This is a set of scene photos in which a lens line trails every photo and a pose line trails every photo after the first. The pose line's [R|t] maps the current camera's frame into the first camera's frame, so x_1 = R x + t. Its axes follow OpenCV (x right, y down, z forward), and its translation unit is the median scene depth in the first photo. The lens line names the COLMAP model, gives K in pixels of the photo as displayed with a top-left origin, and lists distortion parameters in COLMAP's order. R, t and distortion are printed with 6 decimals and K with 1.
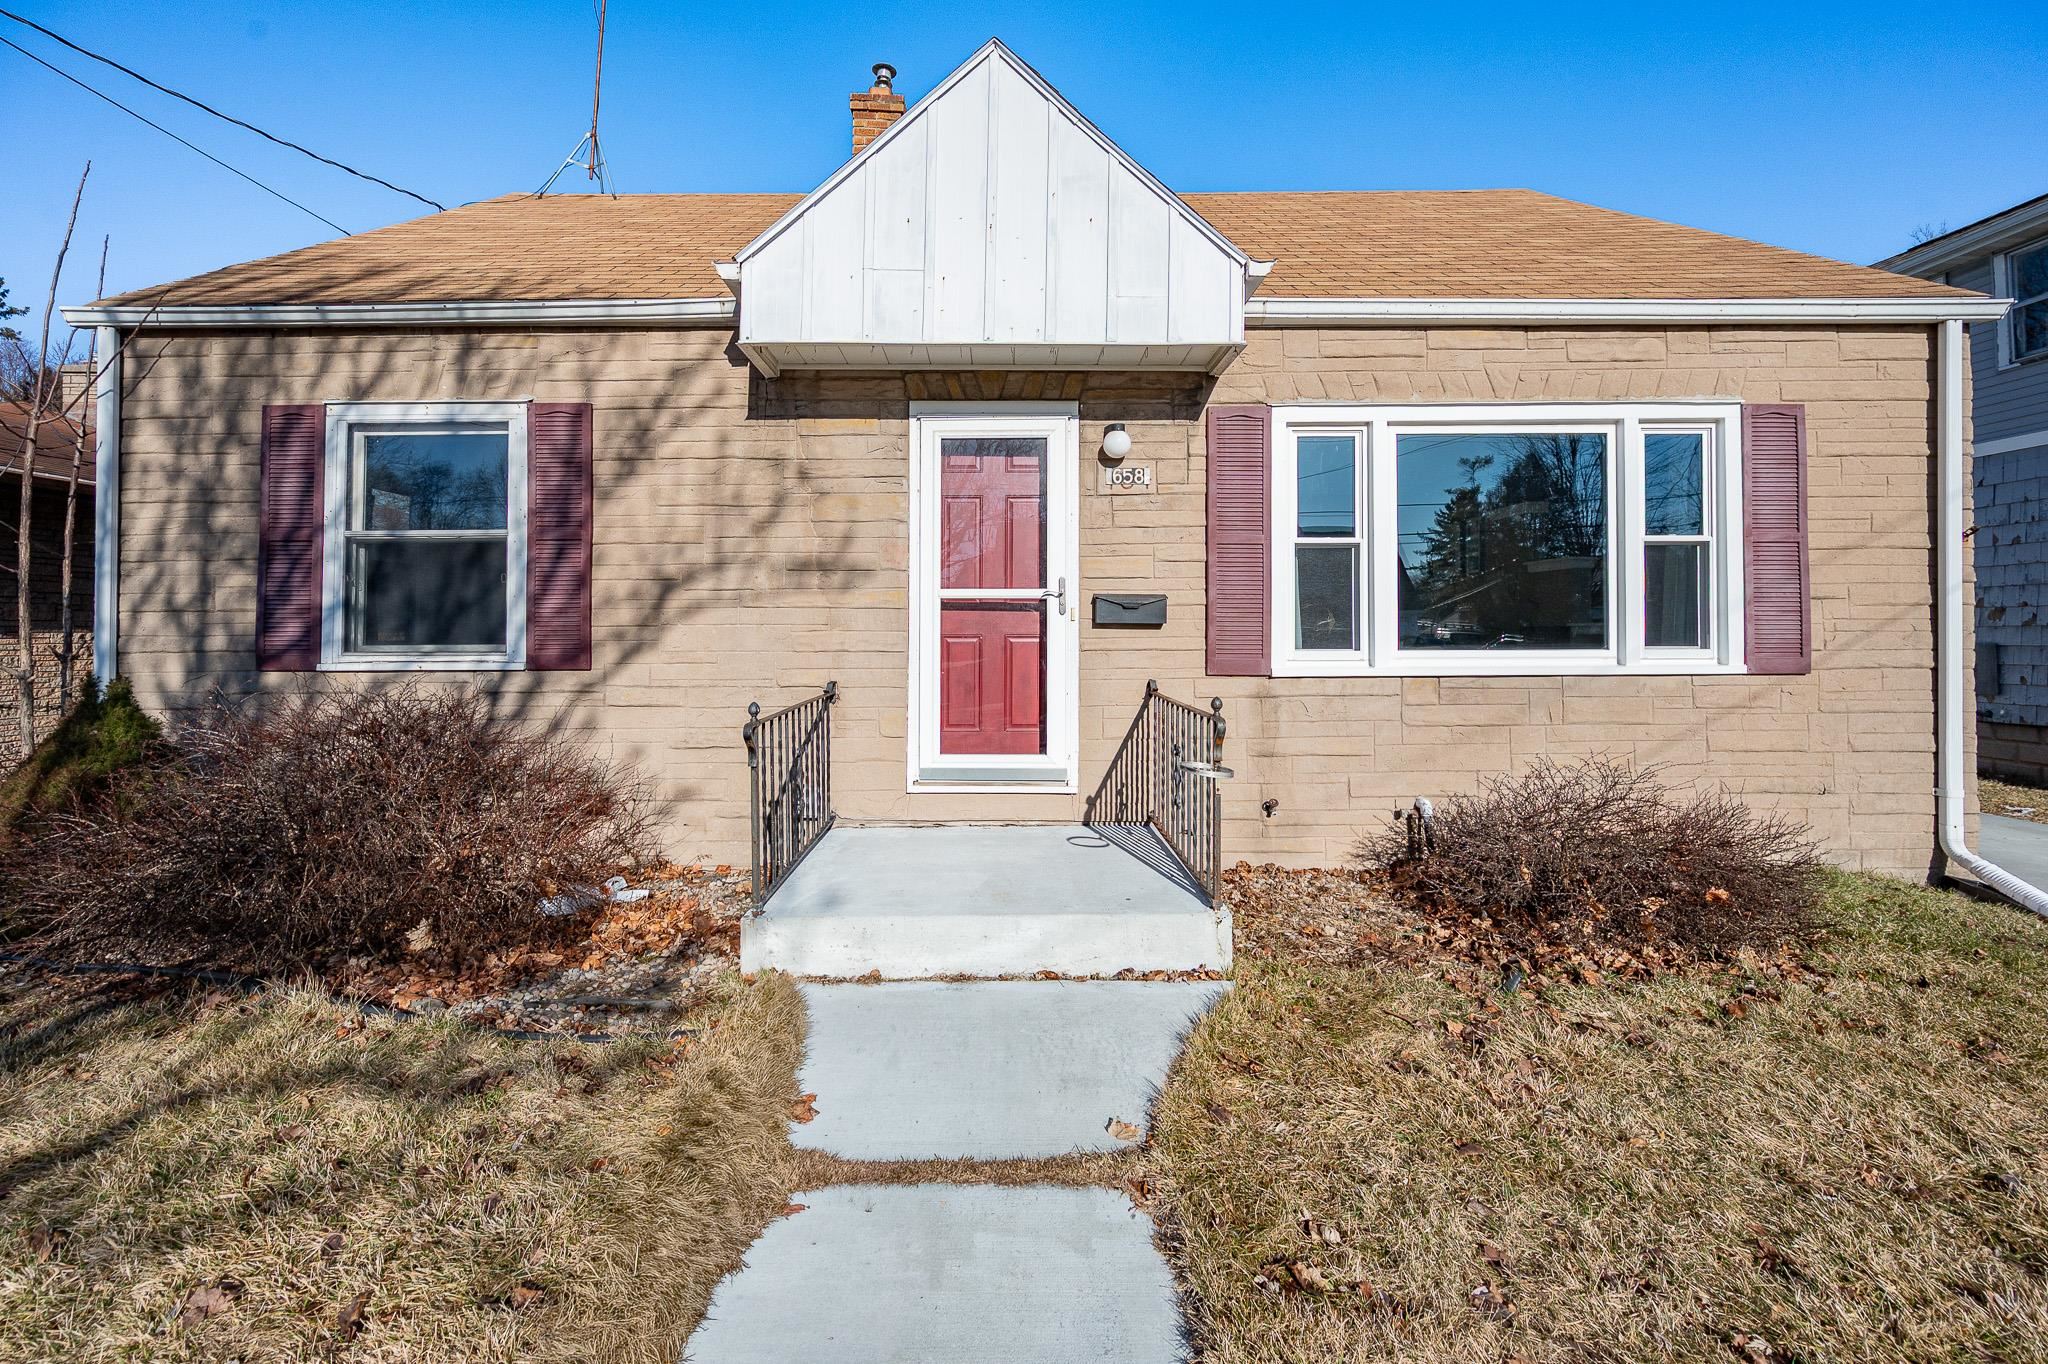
lens RADIAL K [[833.4, 0, 944.1], [0, 833.4, 620.1], [0, 0, 1]] dist [-0.003584, 0.001417]
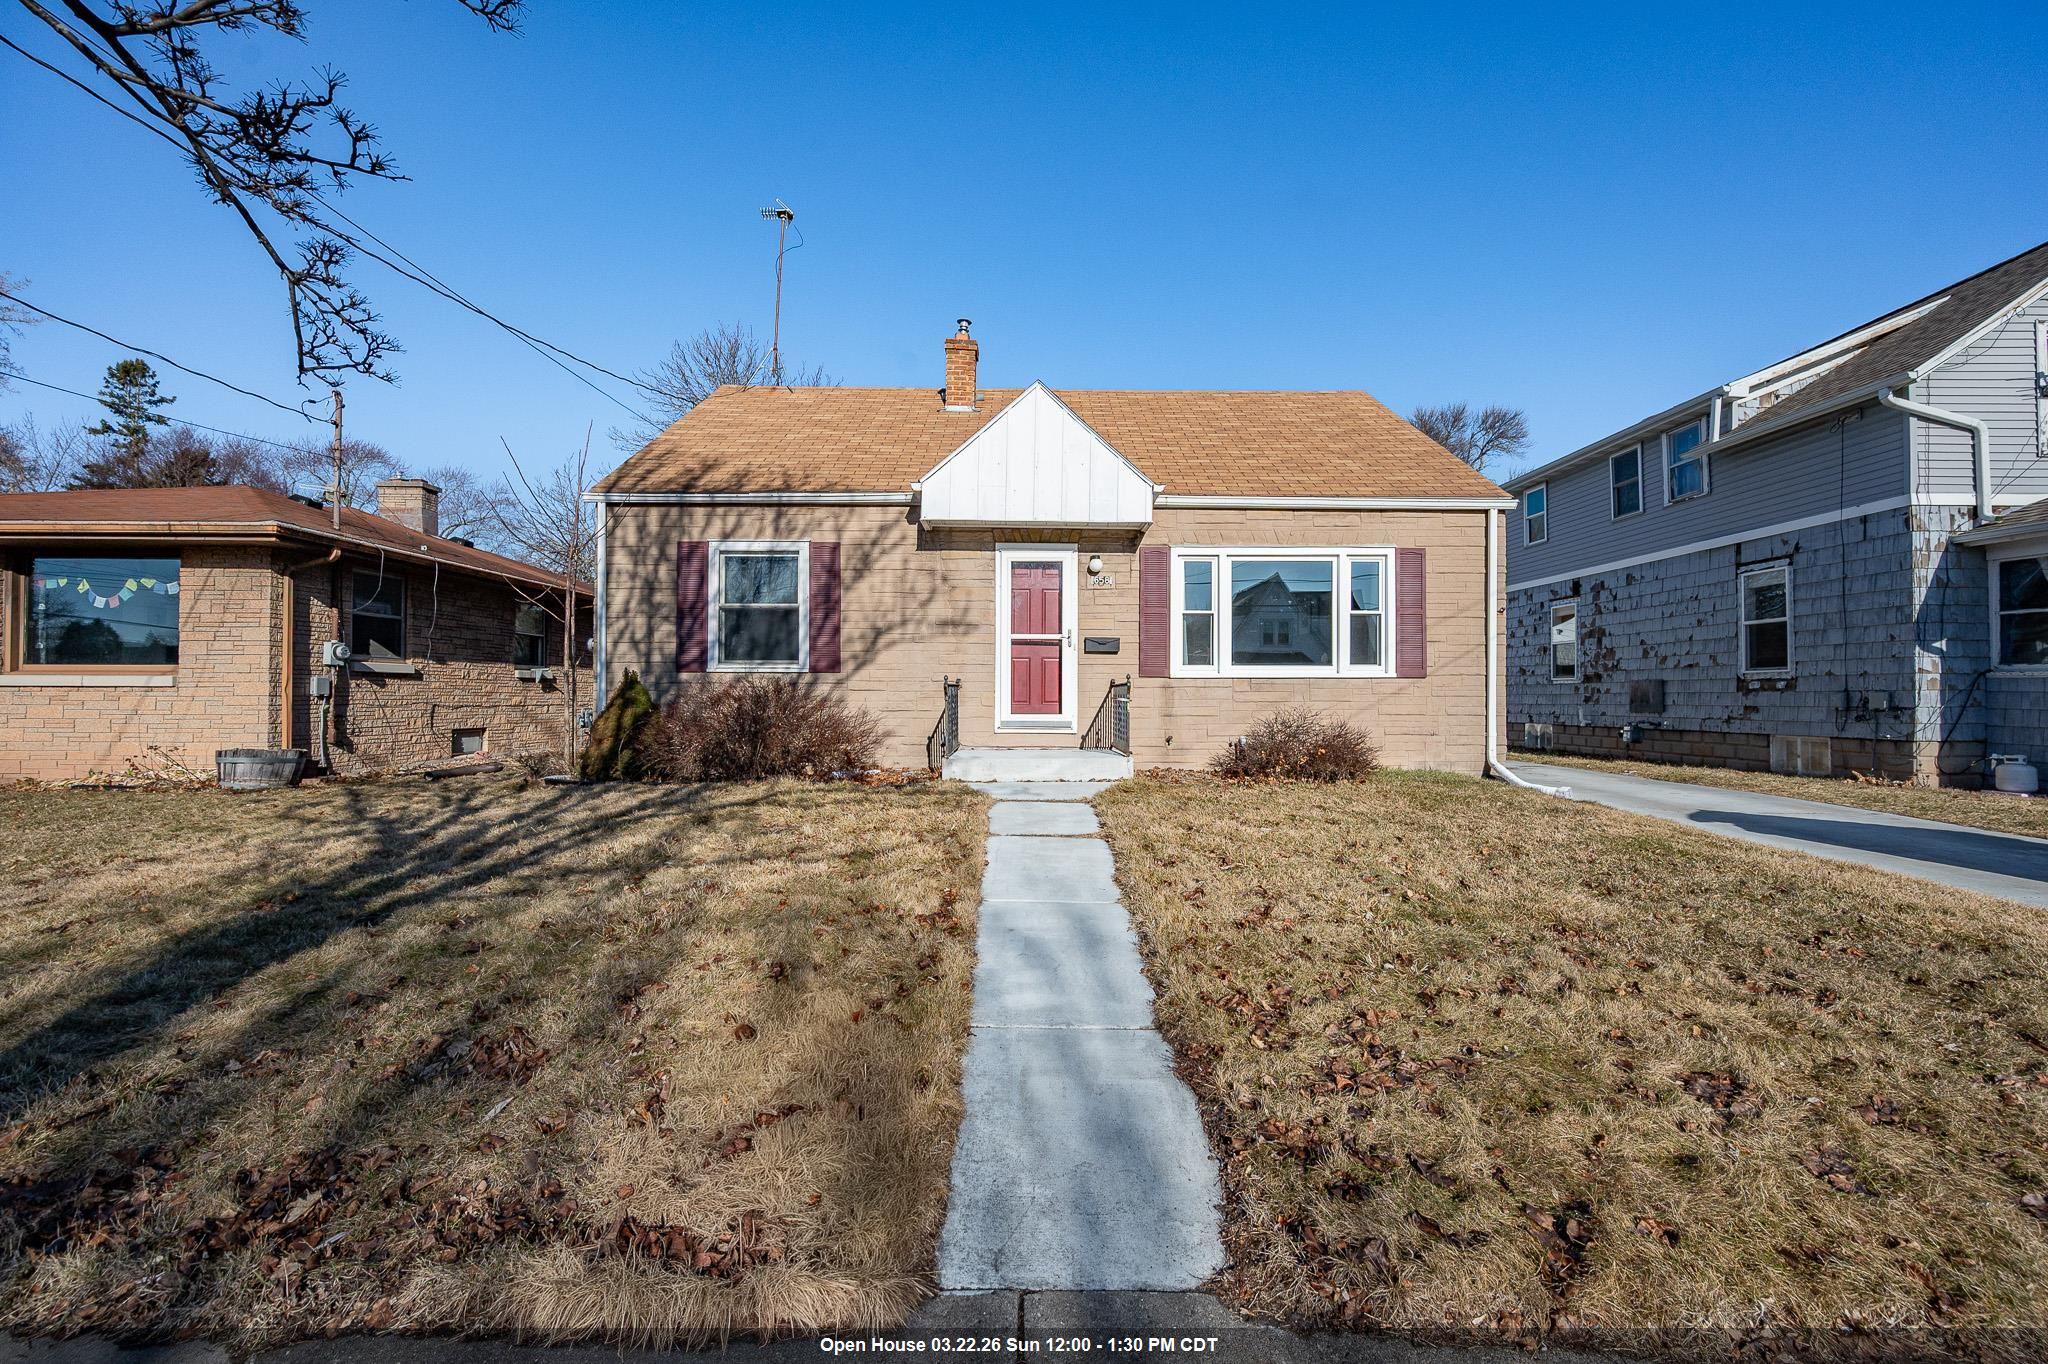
lens RADIAL K [[833.4, 0, 1029.5], [0, 833.4, 682.2], [0, 0, 1]] dist [-0.003584, 0.001417]
pose [[0.996920, 0.000493, 0.078428, -0.121414], [-0.000166, 0.999991, -0.004174, 0.089934], [-0.078429, 0.004148, 0.996911, -1.063826]]
